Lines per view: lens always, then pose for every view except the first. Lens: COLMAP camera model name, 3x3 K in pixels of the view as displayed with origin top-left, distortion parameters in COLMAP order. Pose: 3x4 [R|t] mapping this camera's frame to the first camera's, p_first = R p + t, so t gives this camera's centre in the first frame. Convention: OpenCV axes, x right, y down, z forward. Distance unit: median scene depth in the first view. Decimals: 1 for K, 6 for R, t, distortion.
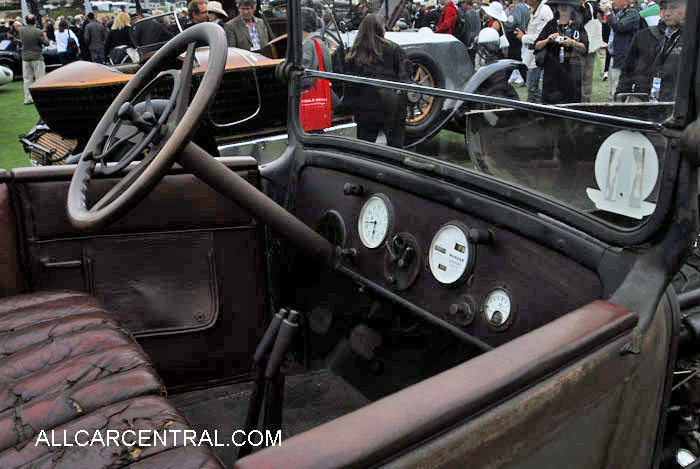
lens RADIAL K [[748.1, 0, 352.5], [0, 748.1, 237.4], [0, 0, 1]] dist [-0.140128, 0.000000]
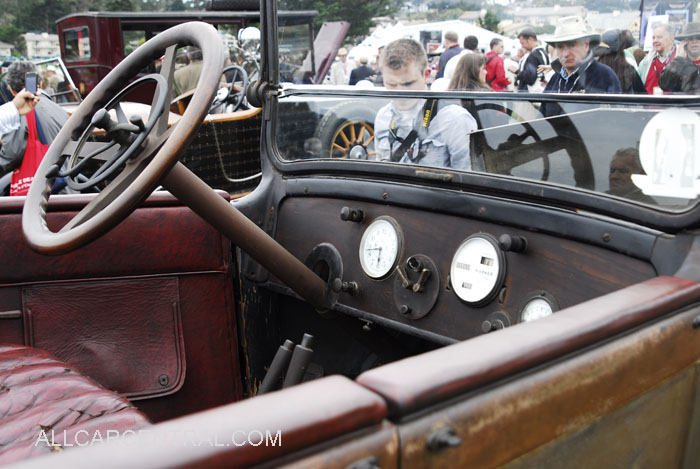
lens RADIAL K [[964.0, 0, 349.6], [0, 964.0, 233.9], [0, 0, 1]] dist [-0.051522, 0.000000]
pose [[0.994797, -0.023541, 0.099121, -0.127825], [0.036927, 0.990094, -0.135466, 0.125433], [-0.094950, 0.138422, 0.985811, -0.127511]]
